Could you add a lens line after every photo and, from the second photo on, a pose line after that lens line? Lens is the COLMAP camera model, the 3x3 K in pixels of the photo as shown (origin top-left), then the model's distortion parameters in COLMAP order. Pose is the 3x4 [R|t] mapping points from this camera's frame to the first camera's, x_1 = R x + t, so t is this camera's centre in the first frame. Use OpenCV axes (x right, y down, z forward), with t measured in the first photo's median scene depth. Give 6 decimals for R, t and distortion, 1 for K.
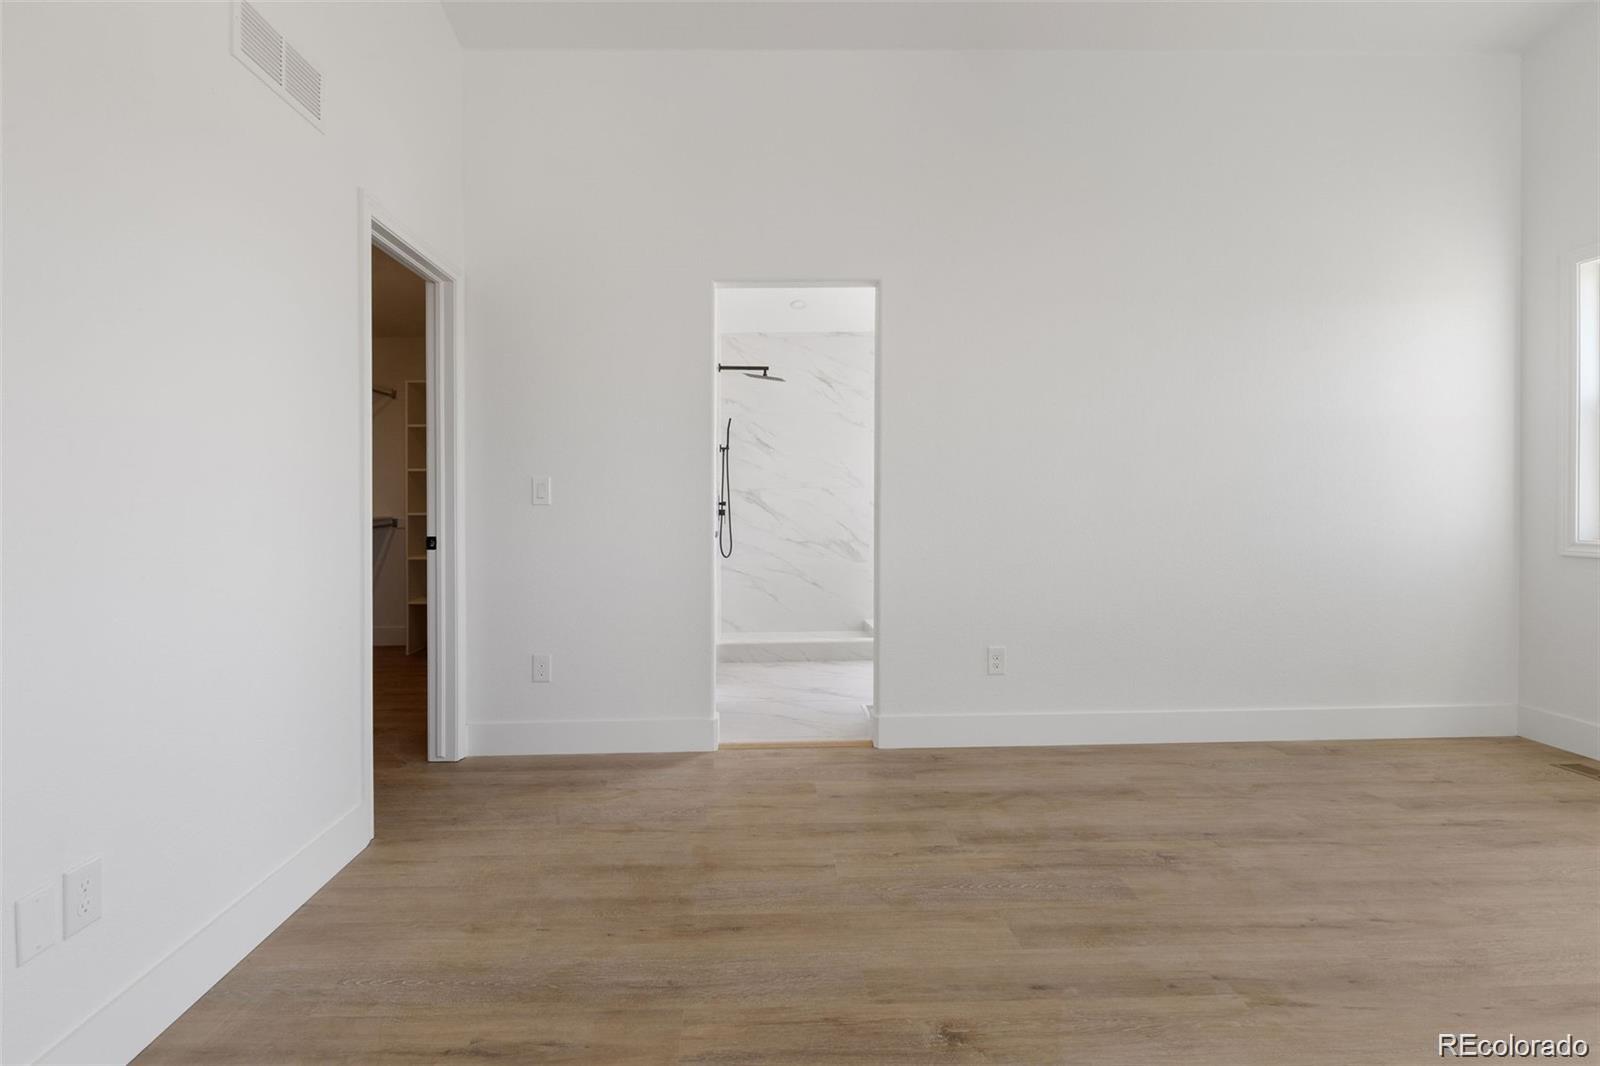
lens RADIAL K [[739.6, 0, 796.6], [0, 739.6, 483.4], [0, 0, 1]] dist [-0.001826, -0.000971]
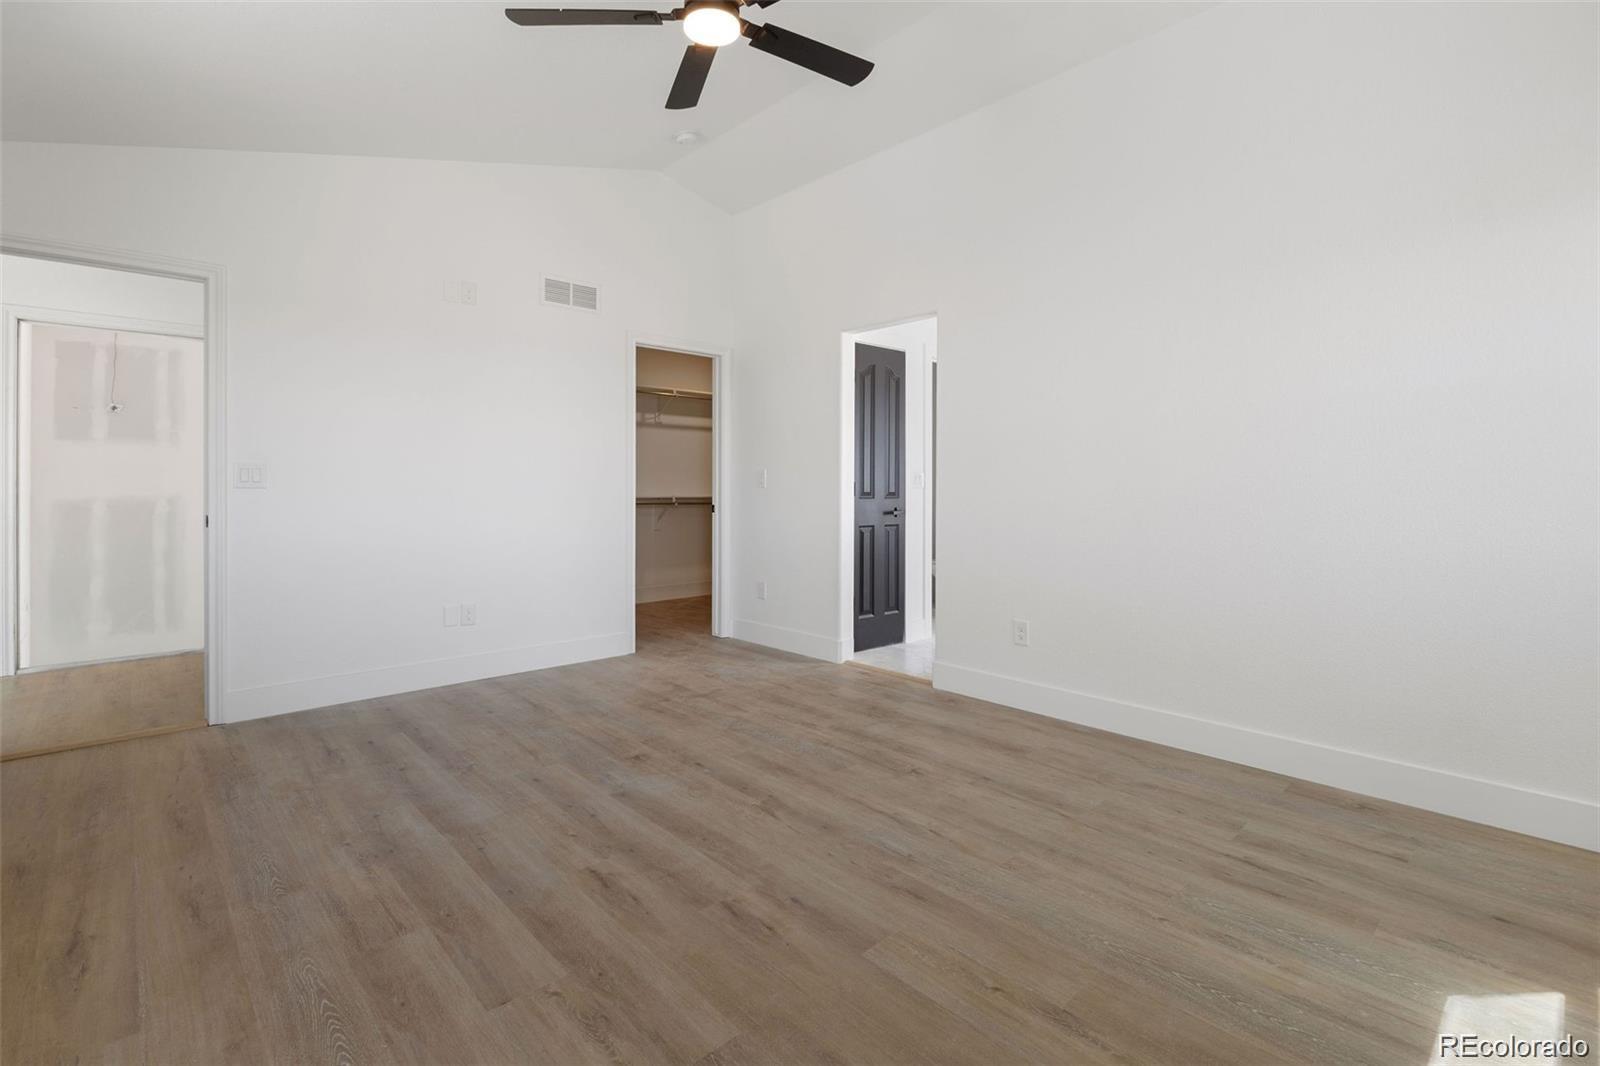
lens RADIAL K [[739.6, 0, 796.6], [0, 739.6, 483.4], [0, 0, 1]] dist [-0.001826, -0.000971]
pose [[0.664131, 0.011953, -0.747521, 1.223681], [0.006814, 0.999734, 0.022040, -0.020881], [0.747585, -0.019732, 0.663873, 0.005943]]
